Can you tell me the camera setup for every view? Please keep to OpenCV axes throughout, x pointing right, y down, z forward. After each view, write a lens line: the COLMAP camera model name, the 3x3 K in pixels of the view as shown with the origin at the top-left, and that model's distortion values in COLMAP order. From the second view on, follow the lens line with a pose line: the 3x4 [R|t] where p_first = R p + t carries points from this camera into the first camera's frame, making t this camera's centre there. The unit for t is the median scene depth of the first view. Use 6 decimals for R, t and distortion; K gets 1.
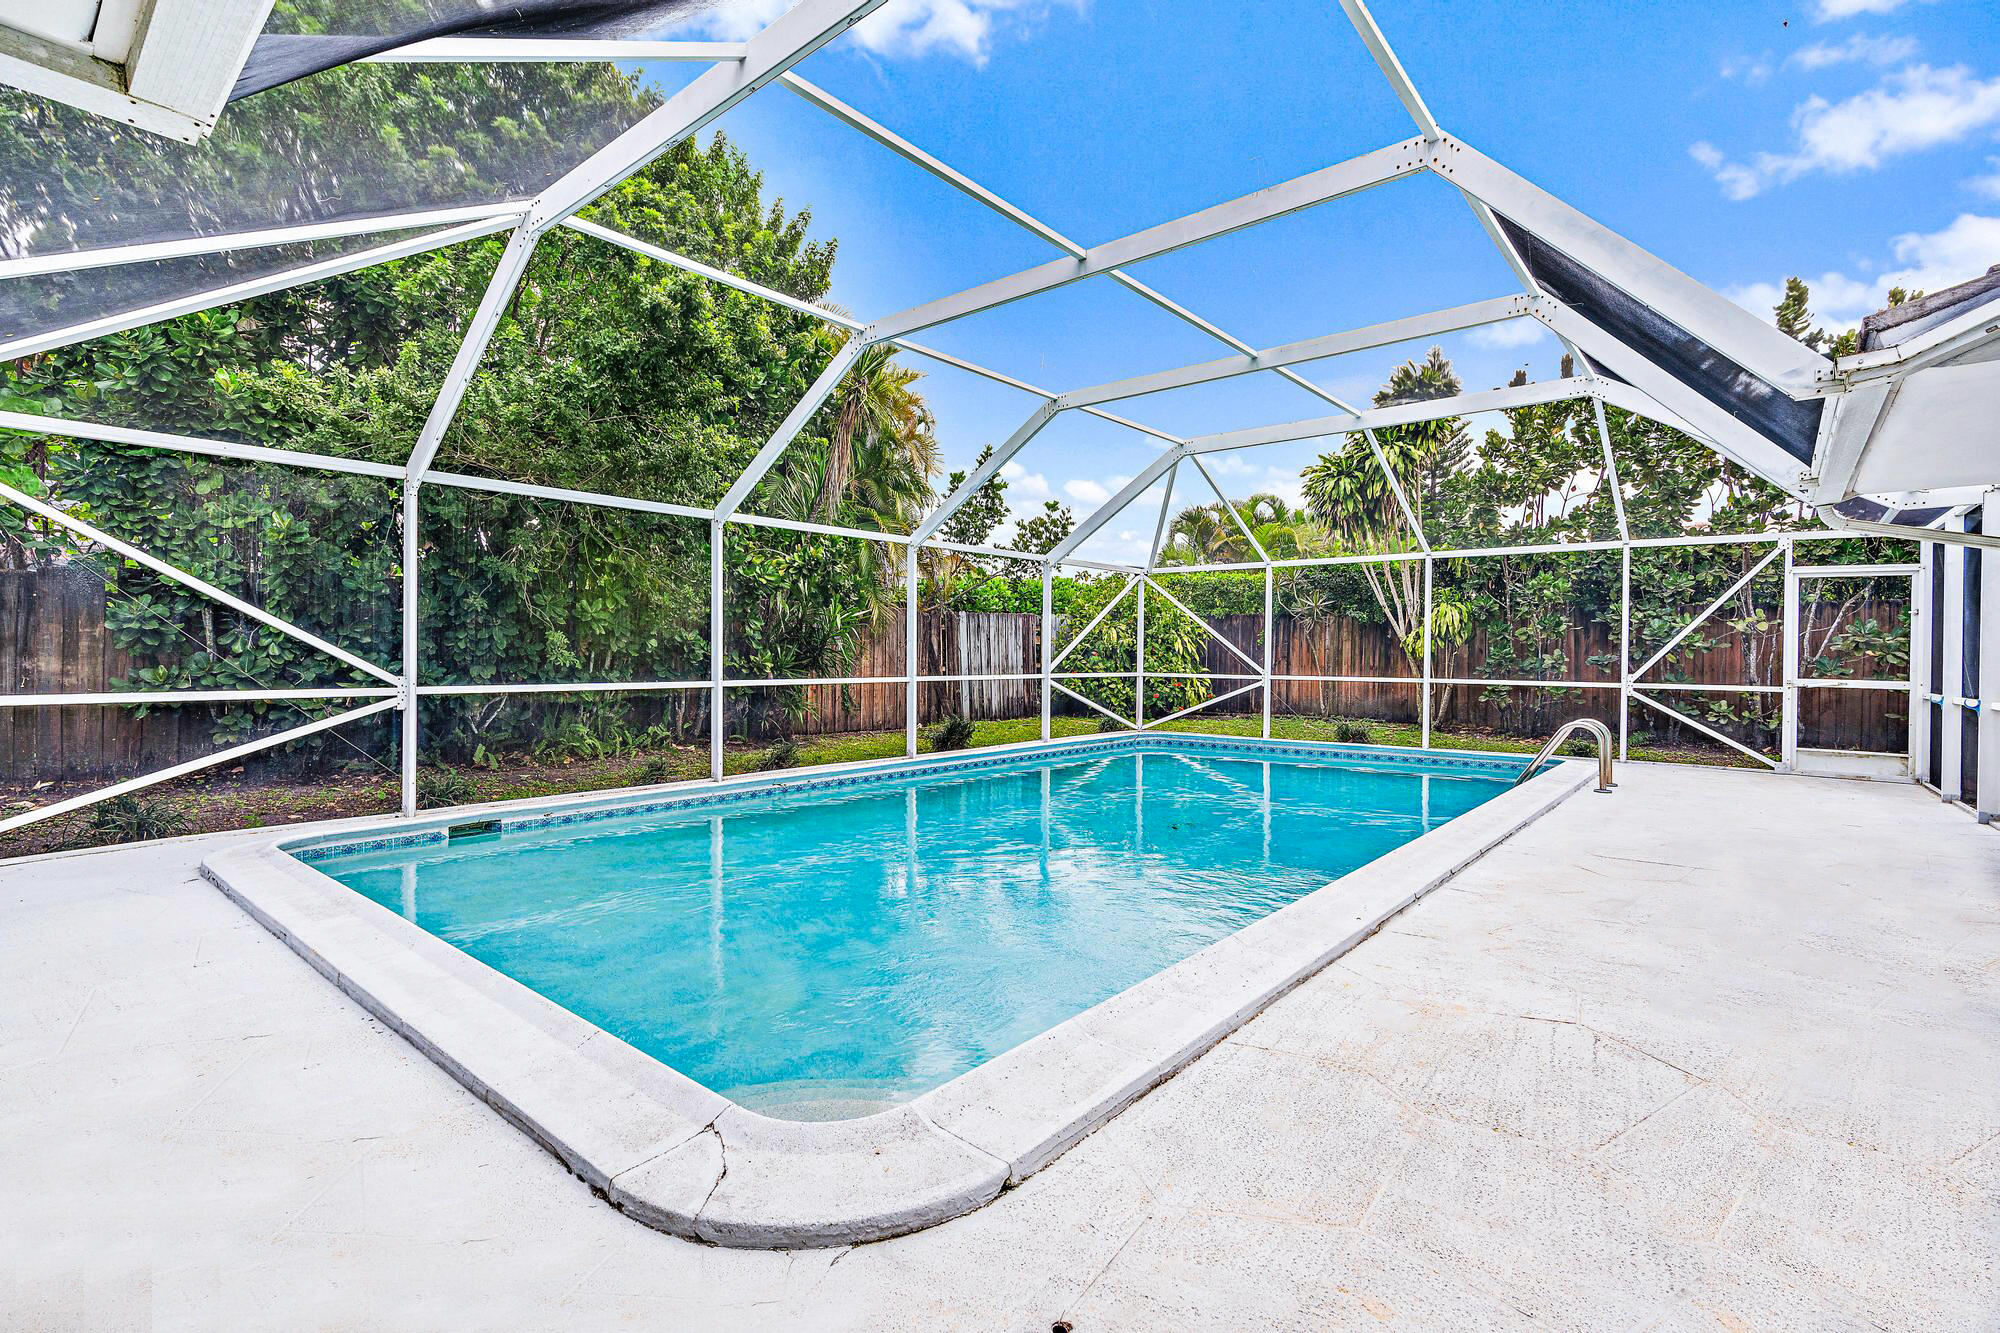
lens RADIAL K [[900.2, 0, 1000.0], [0, 900.2, 666.5], [0, 0, 1]] dist [-0.000731, -0.000005]
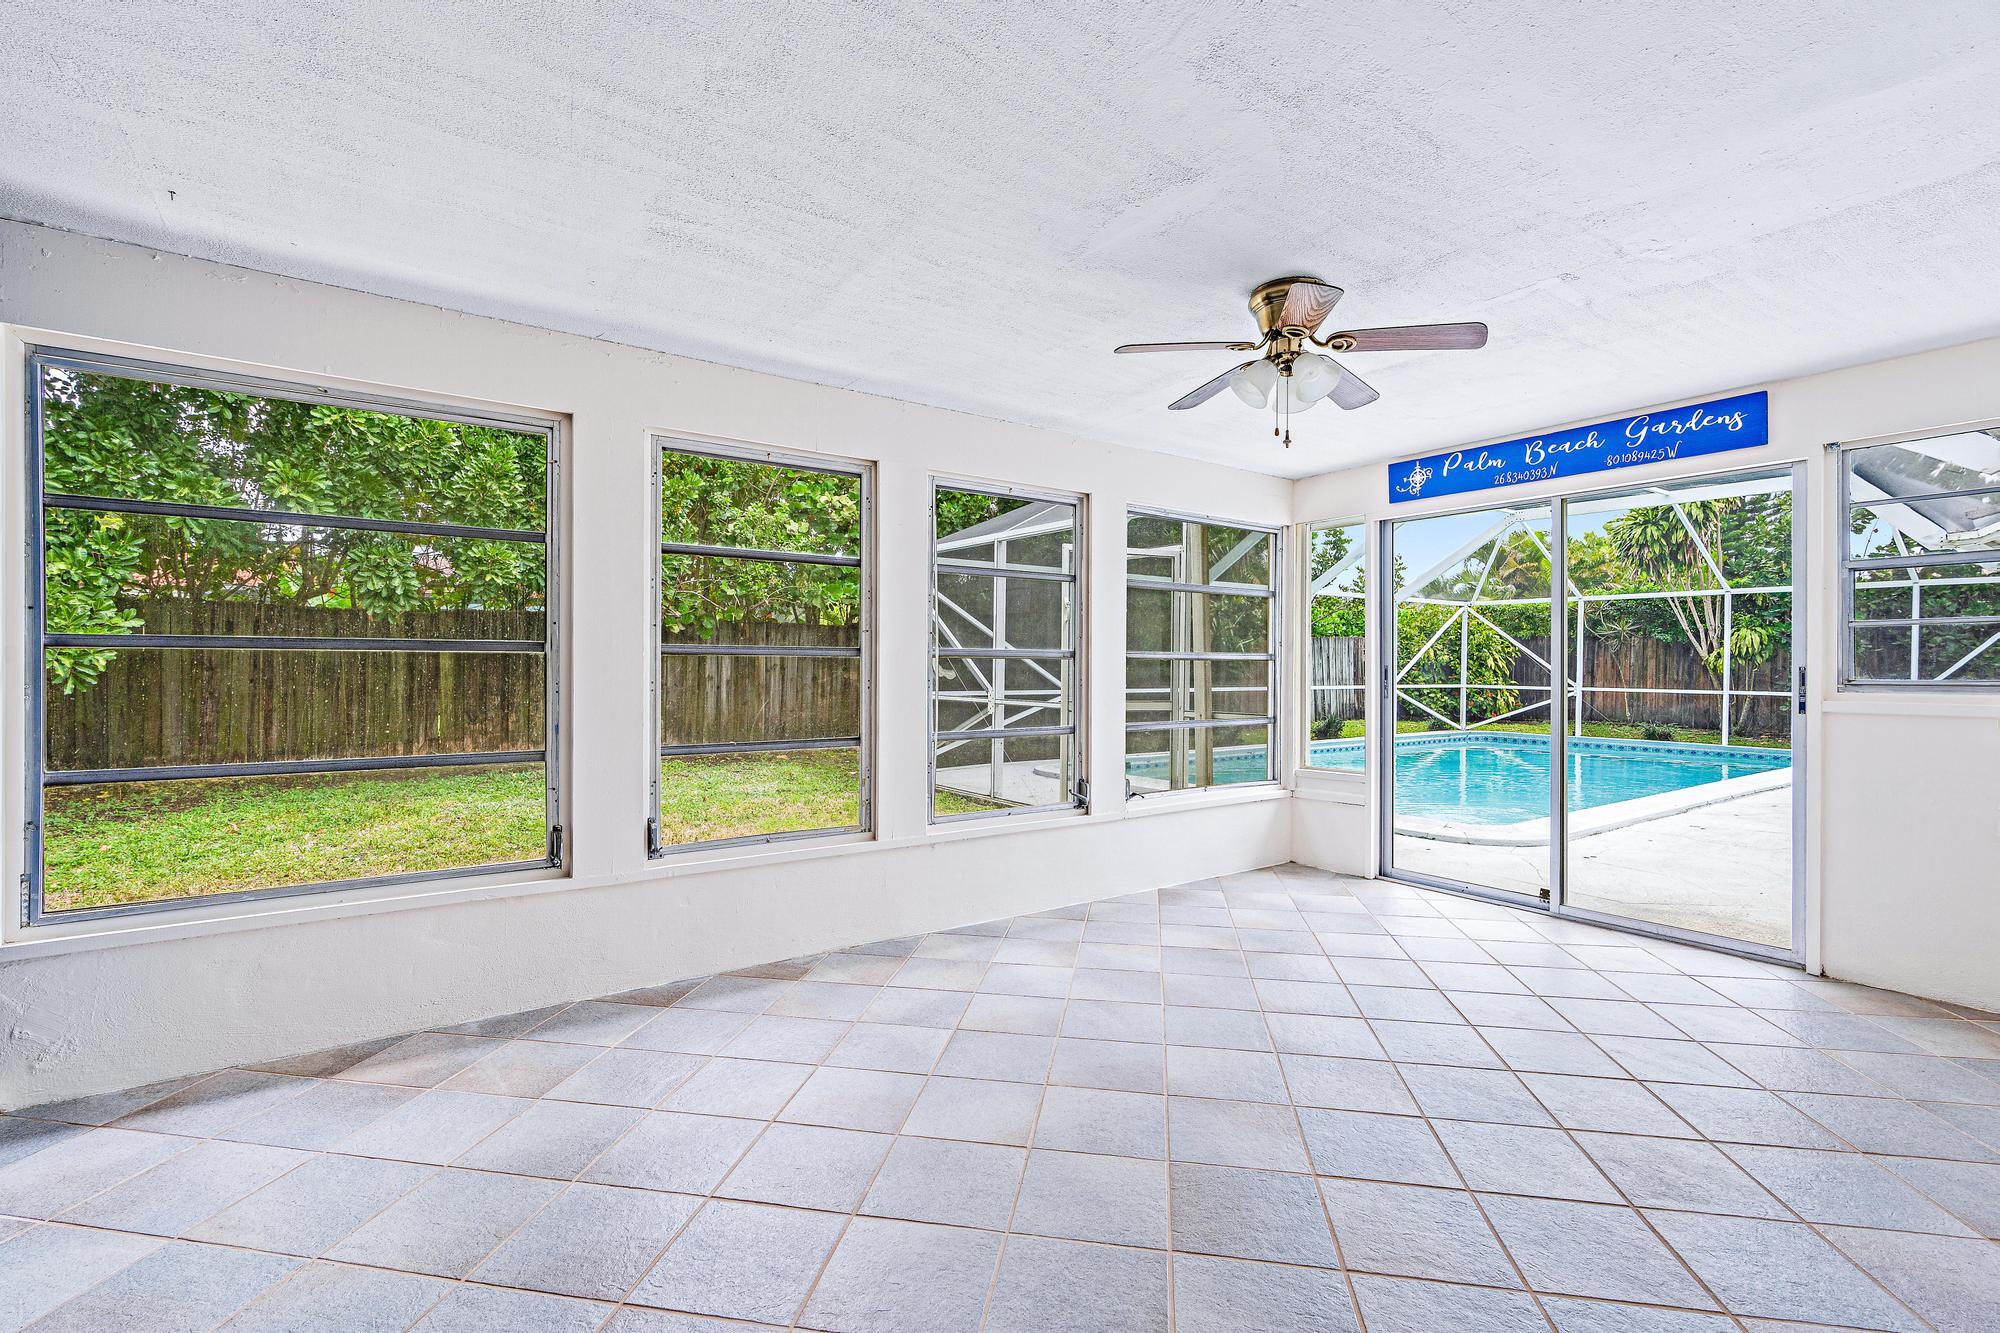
lens RADIAL K [[940.7, 0, 1000.0], [0, 940.7, 666.5], [0, 0, 1]] dist [-0.001024, -0.000186]
pose [[0.974235, 0.002439, -0.225524, -0.179299], [-0.005161, 0.999921, -0.011482, 0.000344], [0.225478, 0.012350, 0.974170, -0.418423]]
